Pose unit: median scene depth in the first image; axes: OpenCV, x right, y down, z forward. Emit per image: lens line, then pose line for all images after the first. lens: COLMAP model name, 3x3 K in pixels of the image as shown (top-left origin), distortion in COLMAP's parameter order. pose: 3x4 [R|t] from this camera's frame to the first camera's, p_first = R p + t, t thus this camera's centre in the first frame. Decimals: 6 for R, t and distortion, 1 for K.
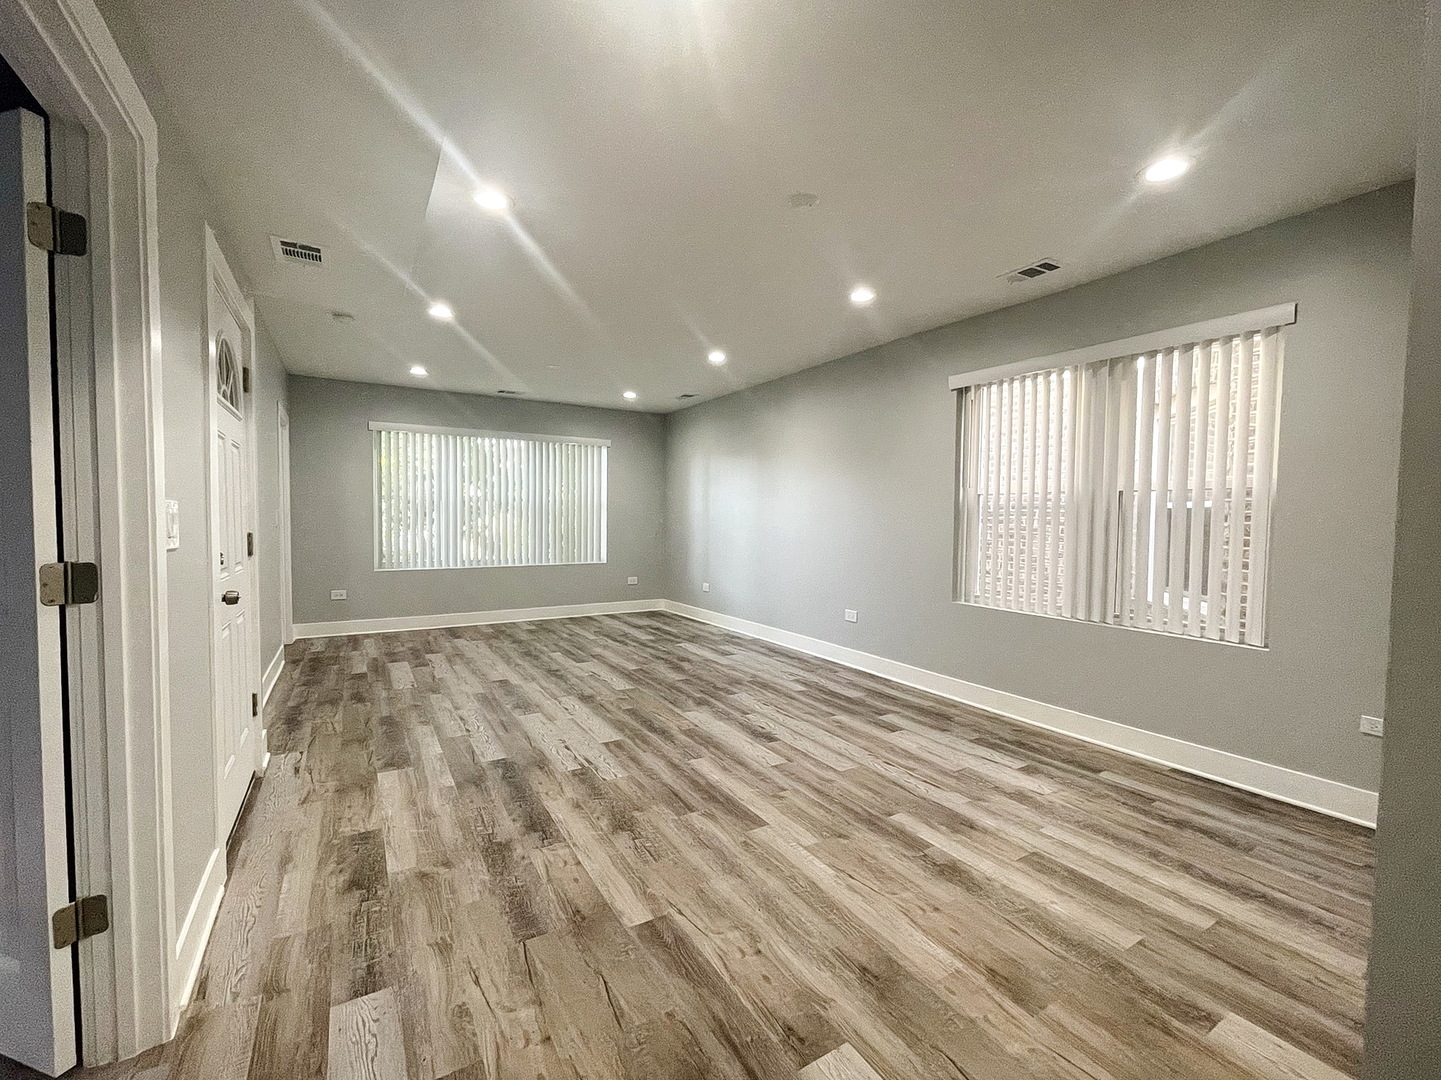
lens RADIAL K [[602.2, 0, 722.9], [0, 602.2, 539.6], [0, 0, 1]] dist [0.001869, 0.000918]
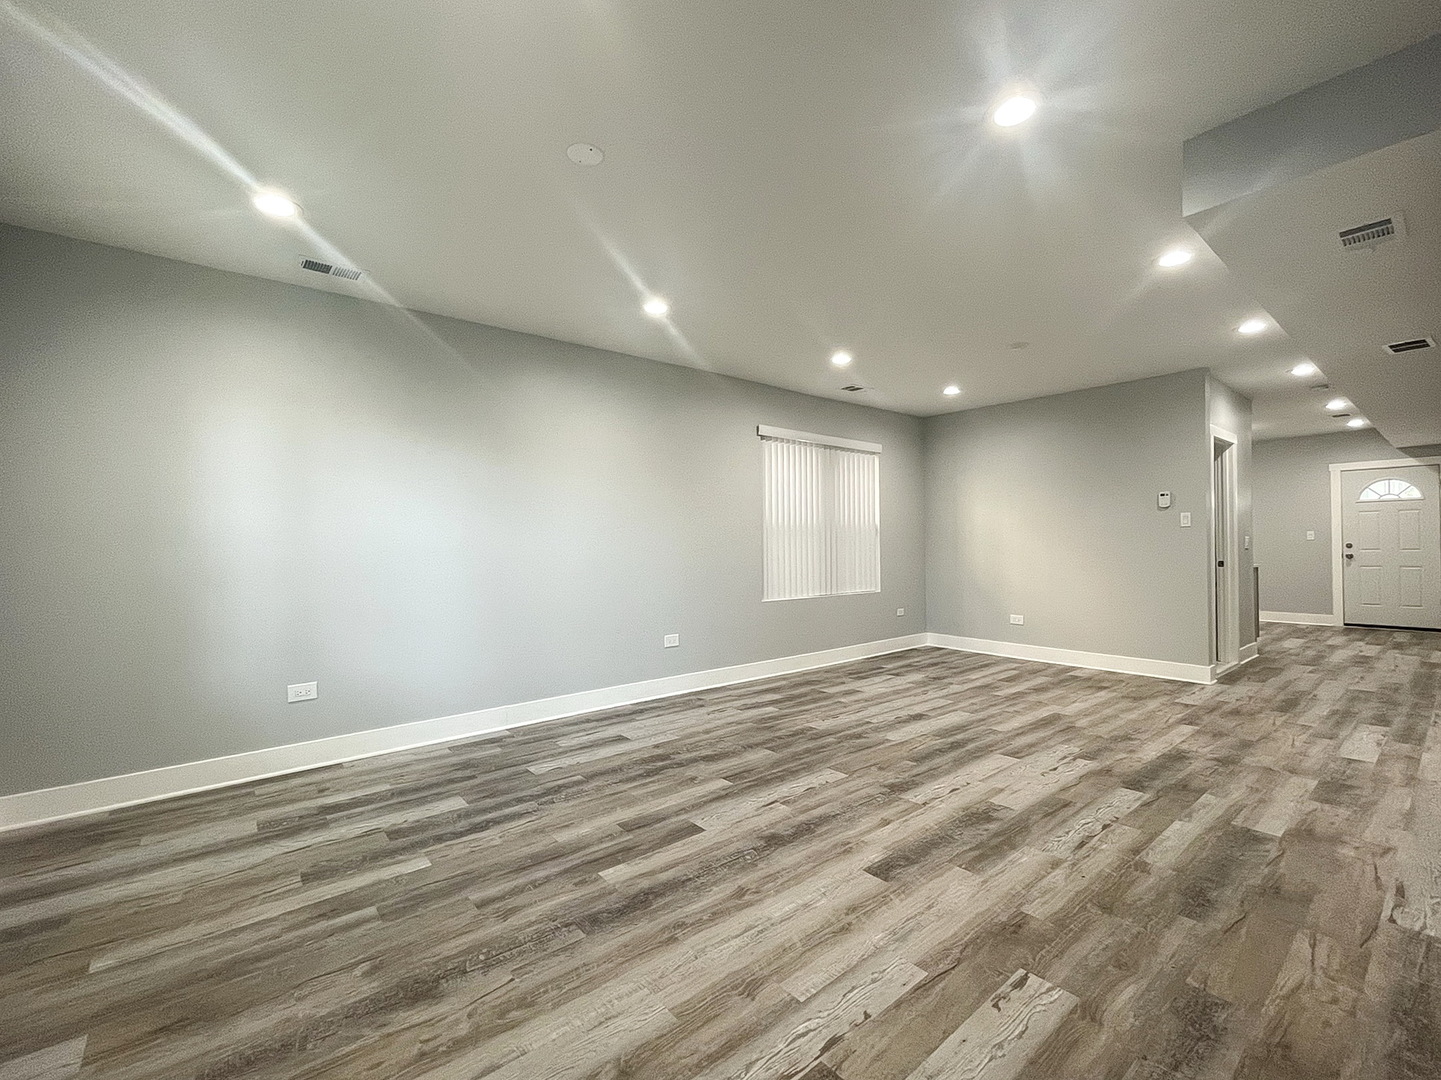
lens RADIAL K [[602.2, 0, 728.1], [0, 602.2, 540.5], [0, 0, 1]] dist [0.001869, 0.000918]
pose [[-0.126566, -0.001729, 0.991957, -1.008141], [0.048055, 0.998814, 0.007873, -0.045287], [-0.990794, 0.048665, -0.126333, 1.424891]]
